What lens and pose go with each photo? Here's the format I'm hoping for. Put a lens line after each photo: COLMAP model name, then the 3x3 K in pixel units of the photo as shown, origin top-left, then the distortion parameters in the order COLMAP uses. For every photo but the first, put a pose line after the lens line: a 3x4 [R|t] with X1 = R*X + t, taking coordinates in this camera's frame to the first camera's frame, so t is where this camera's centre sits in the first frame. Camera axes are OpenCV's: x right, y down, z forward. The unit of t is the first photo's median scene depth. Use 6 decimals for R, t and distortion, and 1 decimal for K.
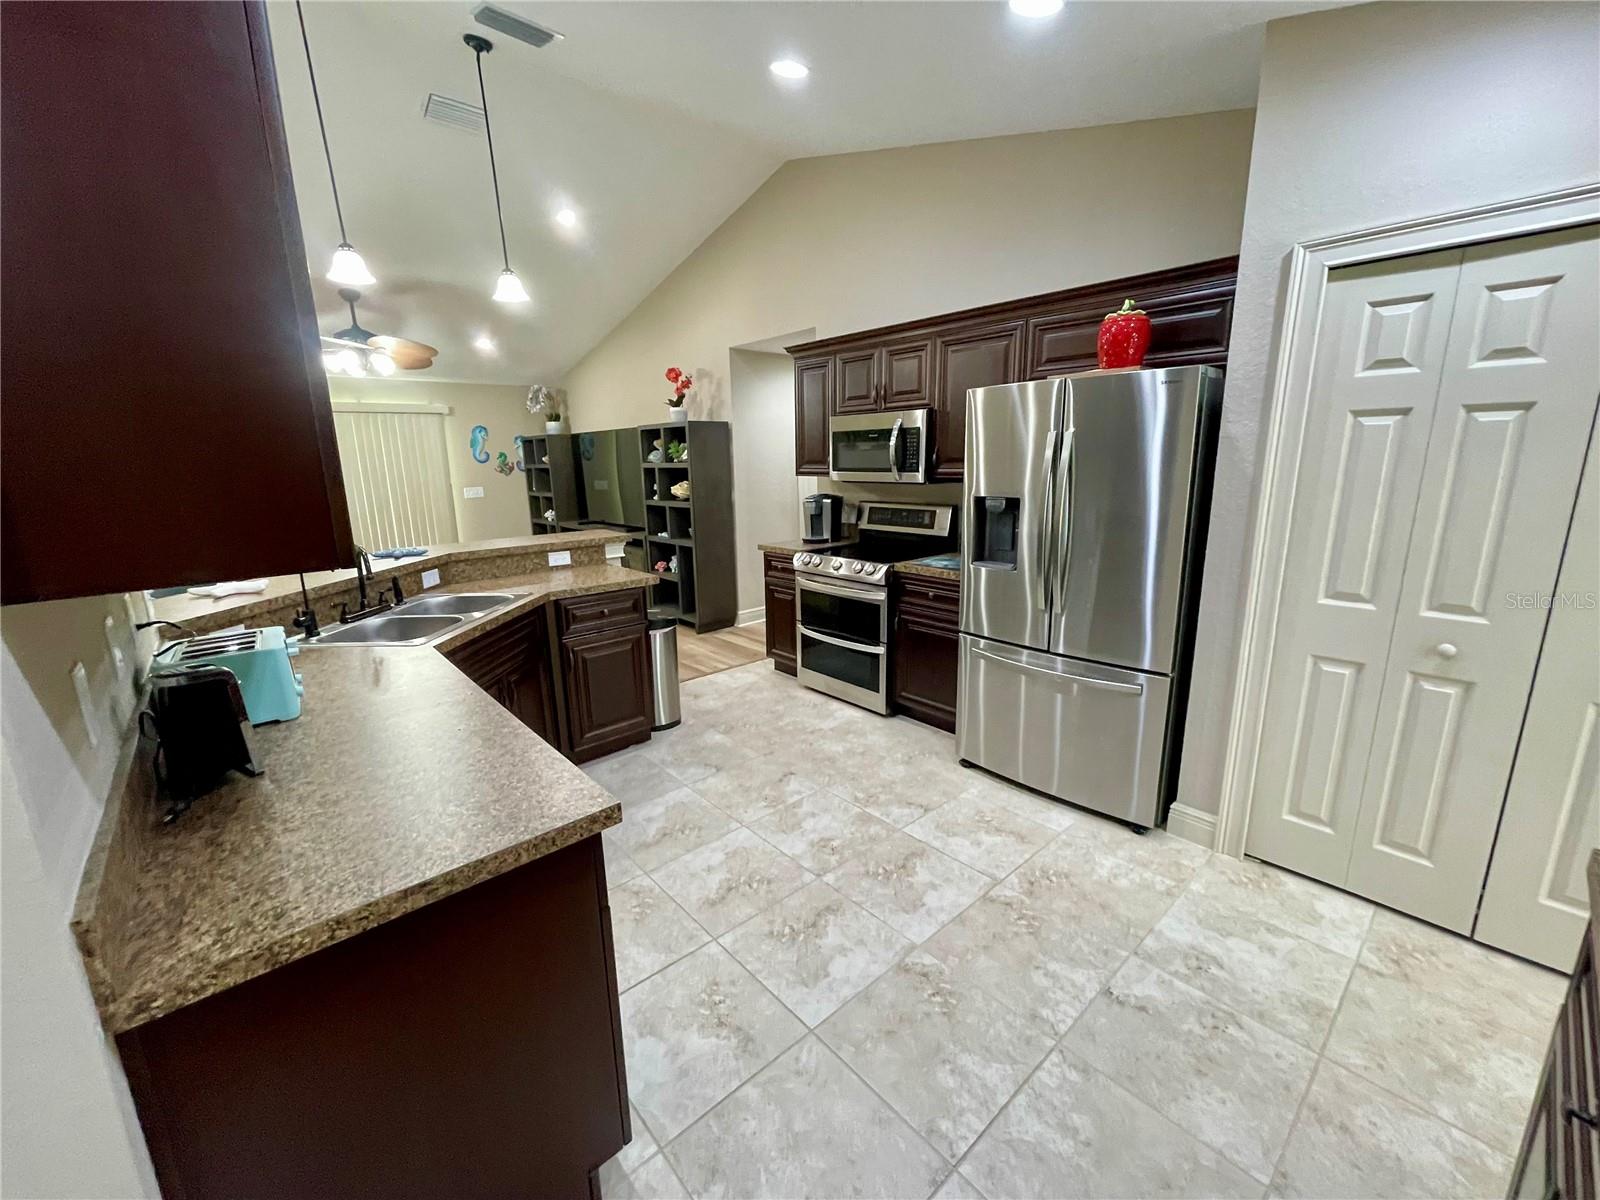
lens RADIAL K [[643.9, 0, 792.2], [0, 643.9, 593.8], [0, 0, 1]] dist [0.000060, -0.000301]
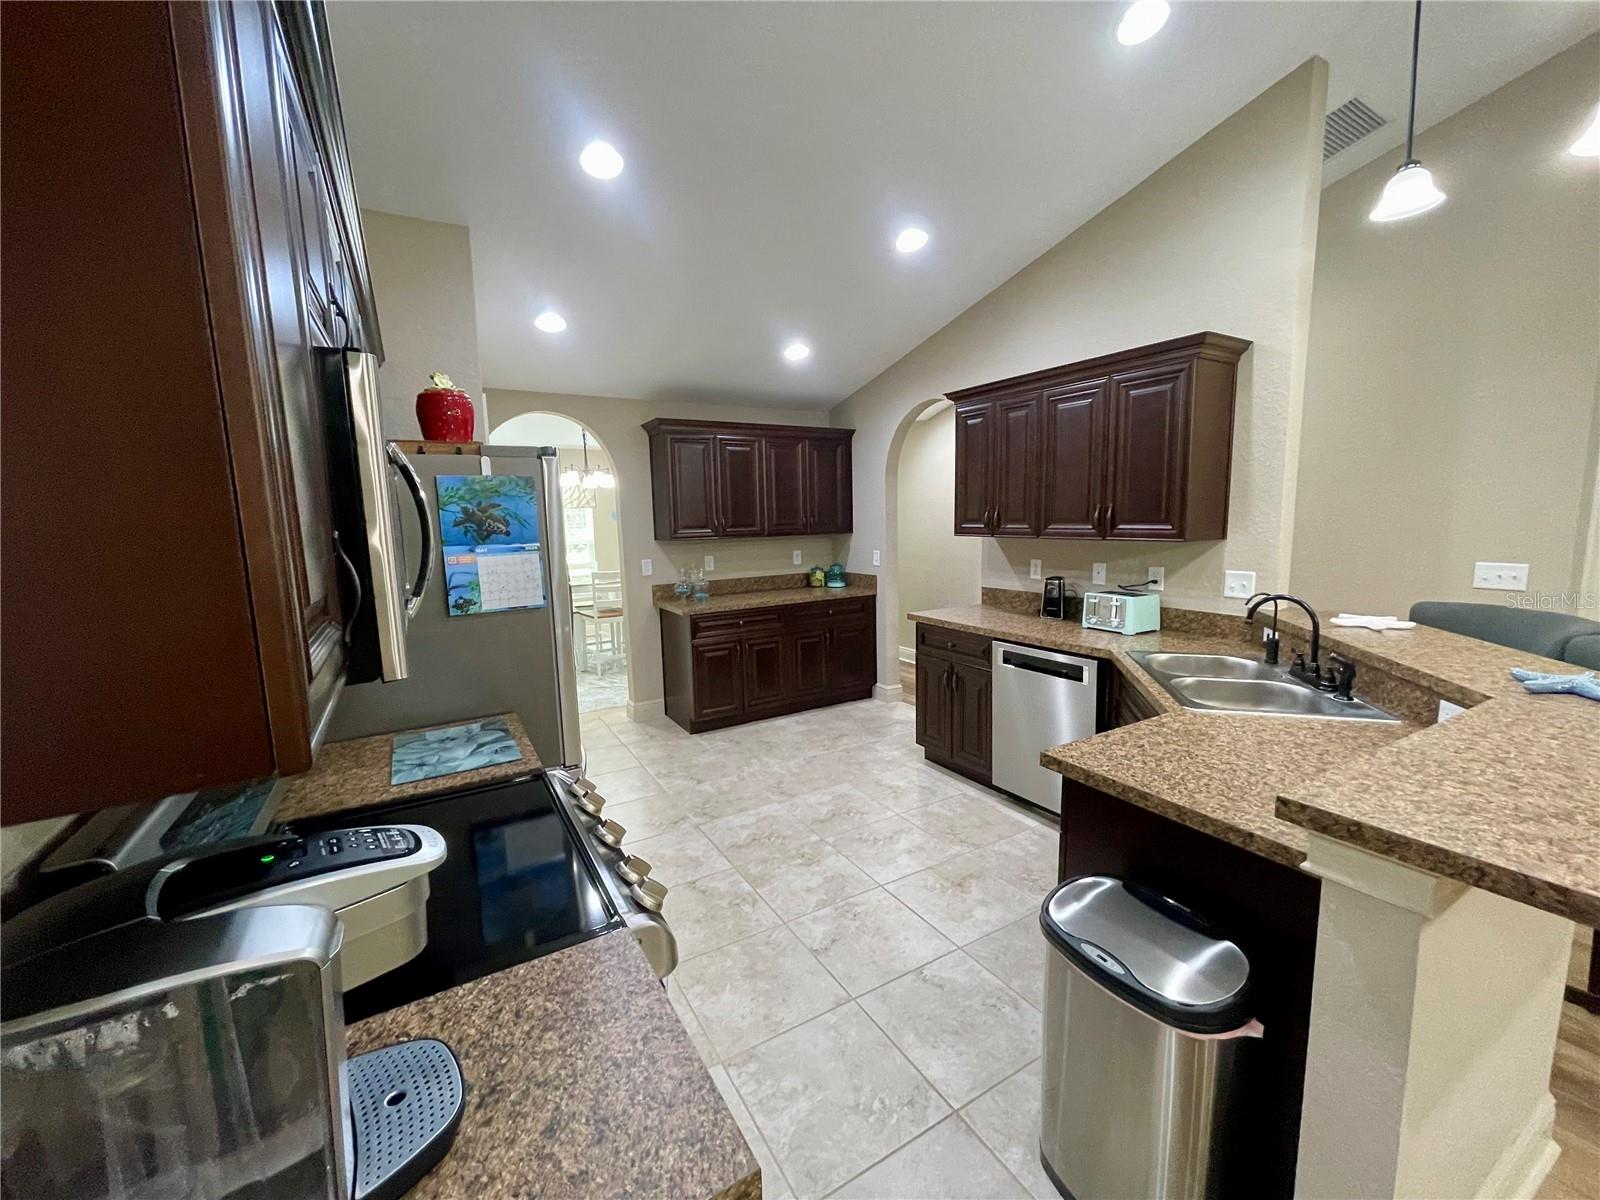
lens RADIAL K [[643.9, 0, 797.7], [0, 643.9, 593.4], [0, 0, 1]] dist [0.000060, -0.000301]
pose [[-0.980689, 0.022098, 0.194320, -0.127214], [0.085693, 0.941690, 0.325386, -0.331747], [-0.175799, 0.335754, -0.925399, 1.502548]]
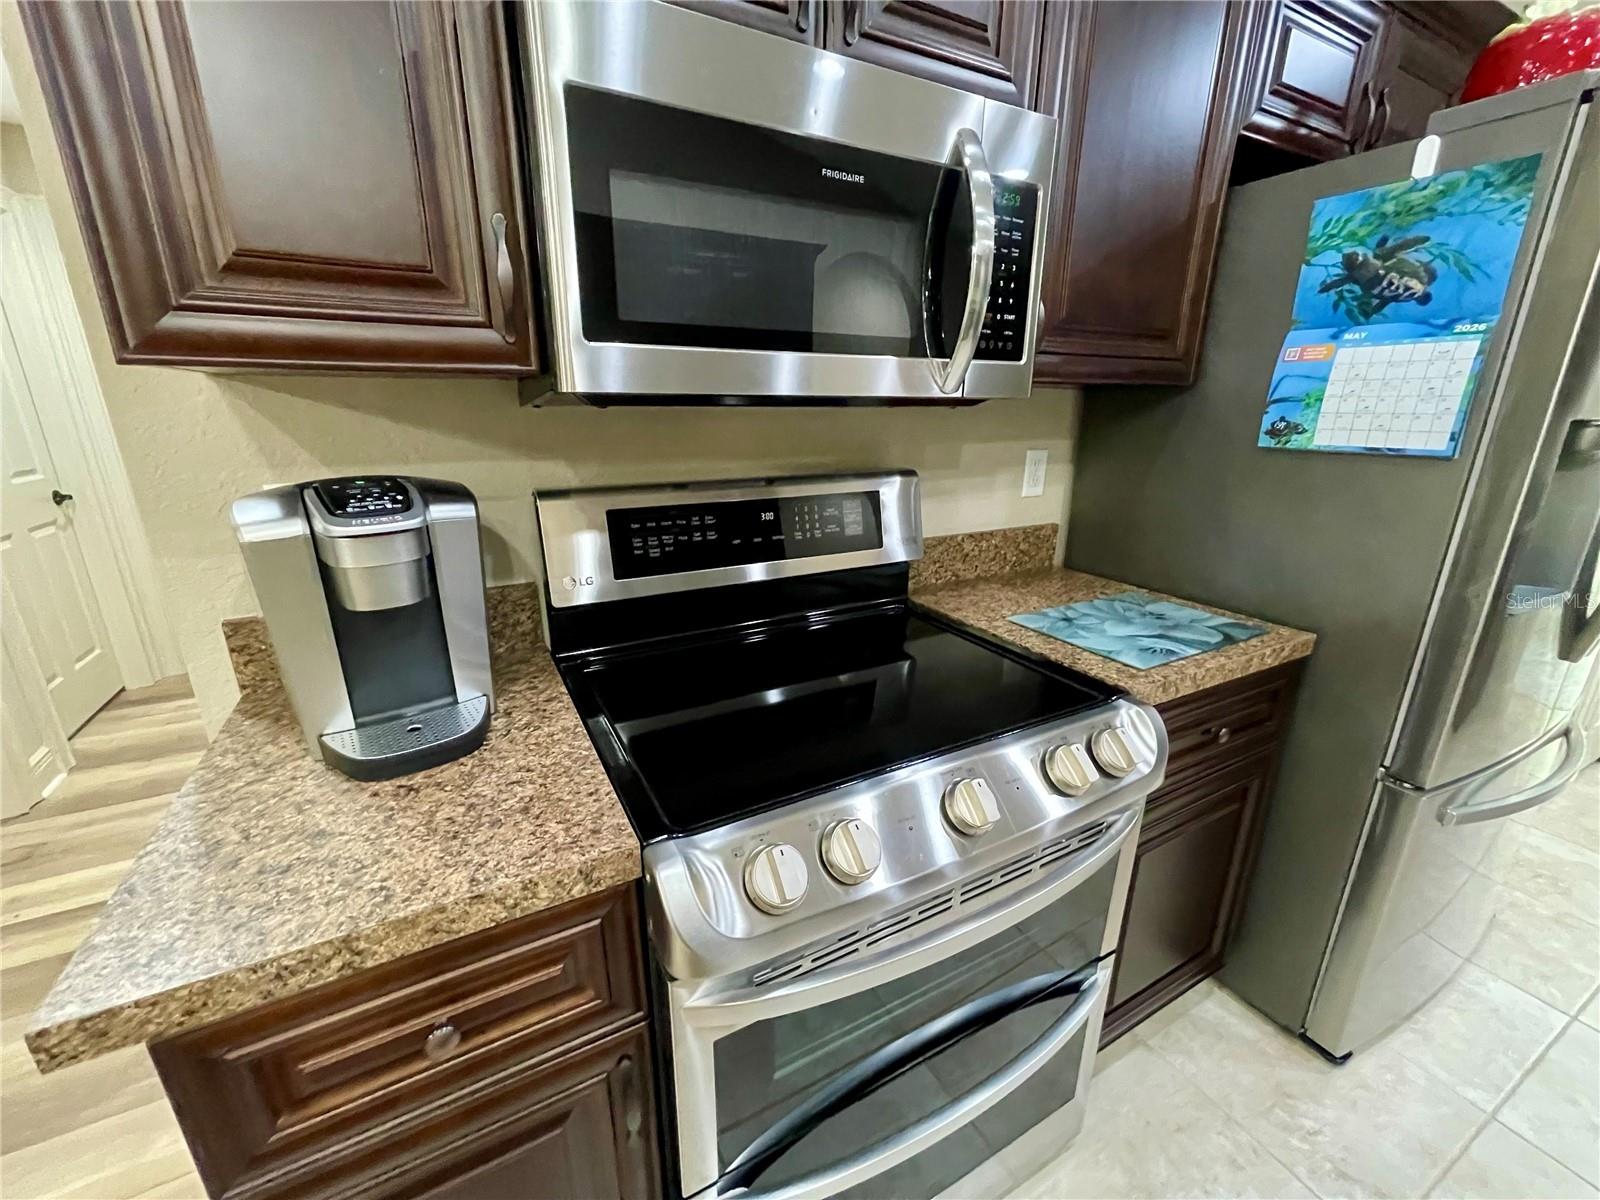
lens RADIAL K [[643.9, 0, 788.7], [0, 643.9, 598.0], [0, 0, 1]] dist [0.000060, -0.000301]
pose [[0.235016, -0.265180, 0.935118, -0.140113], [0.199237, 0.954779, 0.220683, -0.195243], [-0.951353, 0.134446, 0.277223, 1.174272]]
